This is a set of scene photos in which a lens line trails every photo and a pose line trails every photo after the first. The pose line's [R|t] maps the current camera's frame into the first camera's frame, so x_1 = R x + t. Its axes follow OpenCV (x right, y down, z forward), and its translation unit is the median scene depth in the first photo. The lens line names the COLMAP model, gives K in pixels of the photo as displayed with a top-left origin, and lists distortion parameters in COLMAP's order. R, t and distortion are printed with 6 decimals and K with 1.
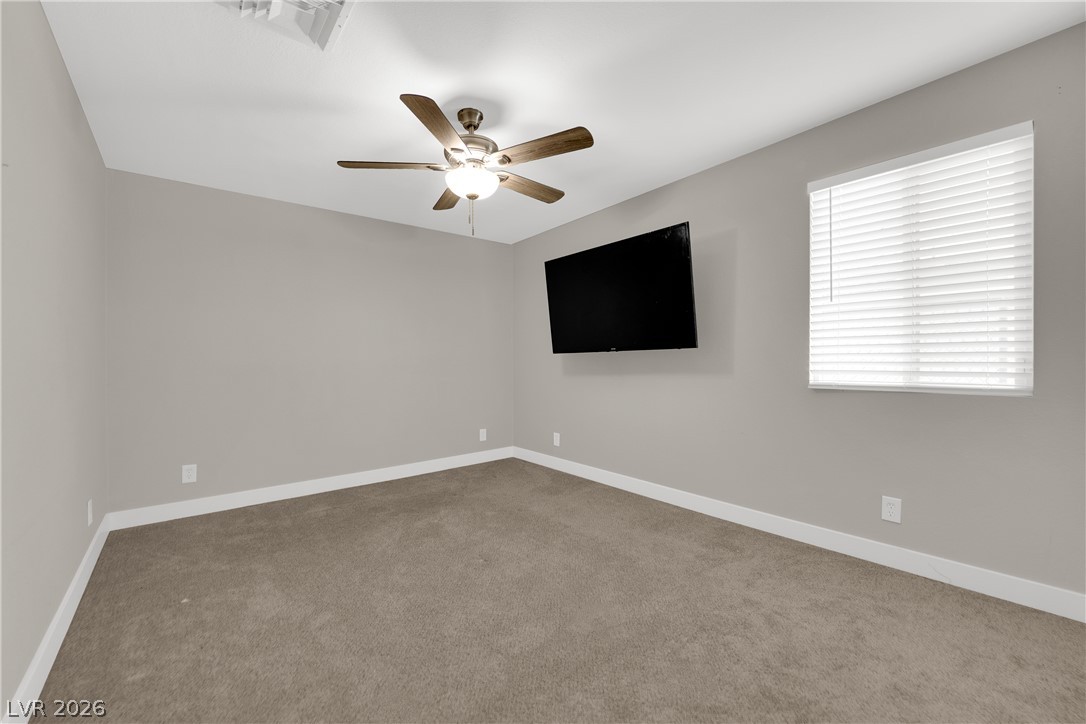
lens RADIAL K [[437.9, 0, 542.1], [0, 437.9, 360.1], [0, 0, 1]] dist [-0.012976, -0.001343]
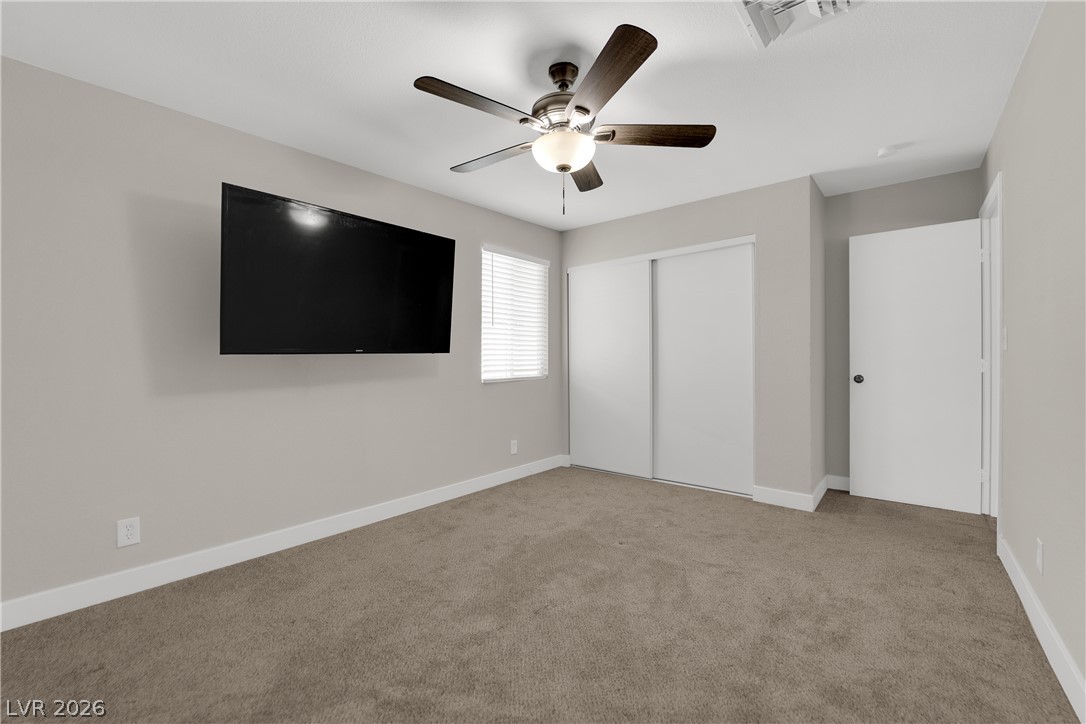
lens RADIAL K [[437.9, 0, 542.2], [0, 437.9, 360.1], [0, 0, 1]] dist [-0.012976, -0.001343]
pose [[-0.182800, 0.010205, 0.983097, -0.881356], [0.011650, 0.999898, -0.008213, 0.002070], [-0.983081, 0.009952, -0.182900, 1.079987]]
